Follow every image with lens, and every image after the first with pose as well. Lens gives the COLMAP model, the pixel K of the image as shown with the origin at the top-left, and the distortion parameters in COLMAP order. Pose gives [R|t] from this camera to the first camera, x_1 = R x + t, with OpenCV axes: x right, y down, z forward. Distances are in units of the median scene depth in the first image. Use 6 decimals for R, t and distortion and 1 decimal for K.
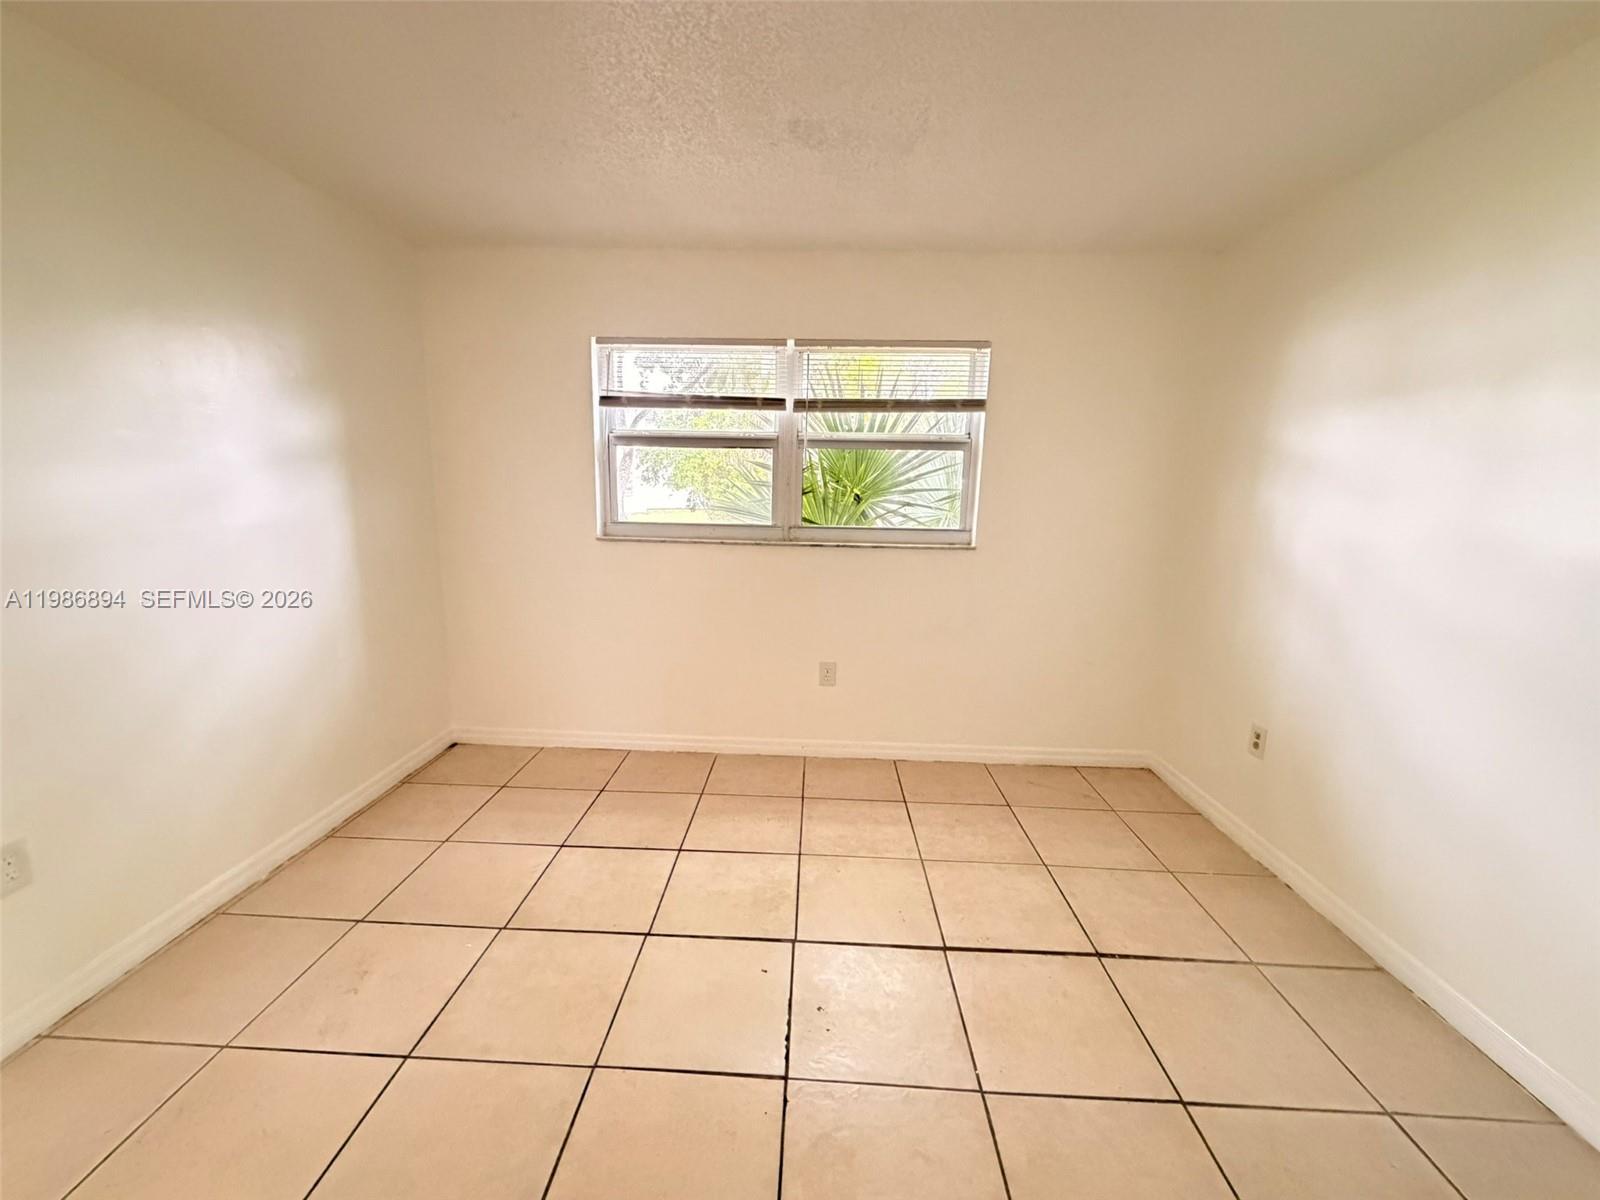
lens RADIAL K [[641.2, 0, 793.3], [0, 641.2, 597.6], [0, 0, 1]] dist [-0.002690, 0.001164]
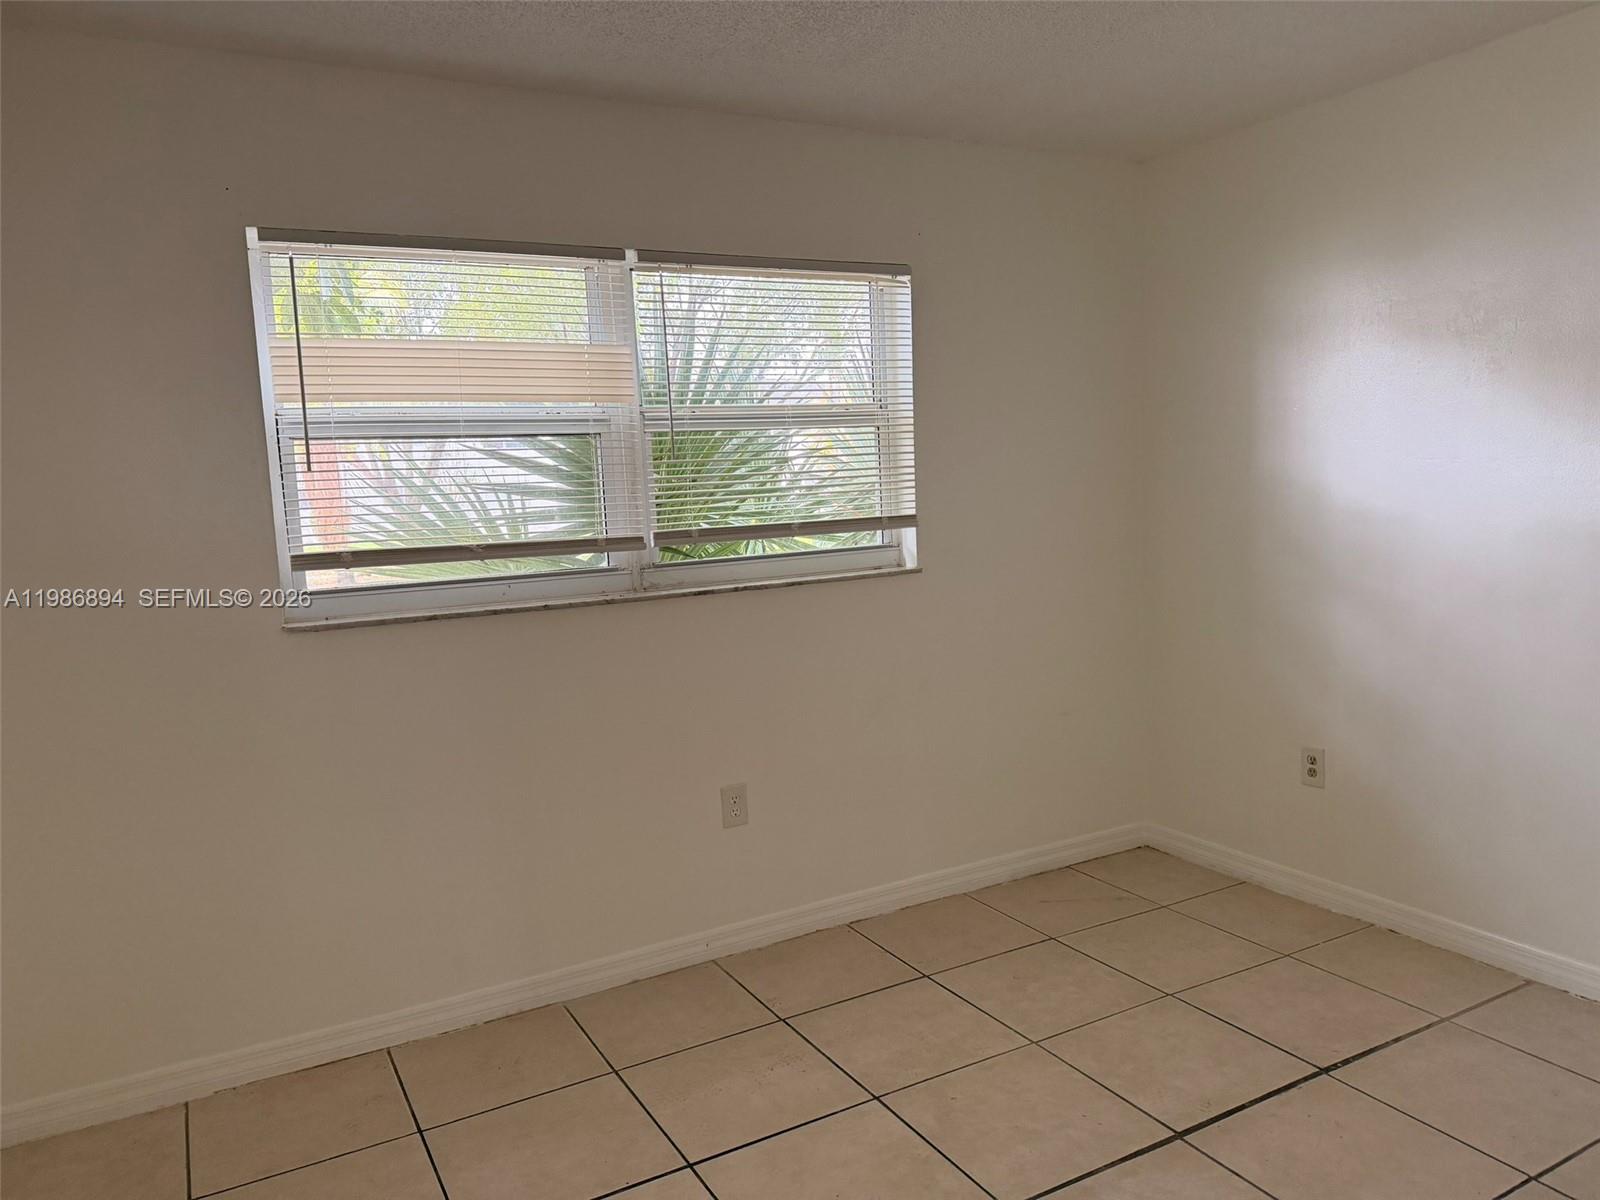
lens RADIAL K [[1133.9, 0, 793.2], [0, 1133.9, 604.5], [0, 0, 1]] dist [0.051172, -0.066026]
pose [[0.853447, -0.116562, 0.507978, -0.444482], [0.152542, 0.987853, -0.029609, -0.027747], [-0.498356, 0.102757, 0.860861, 0.060271]]
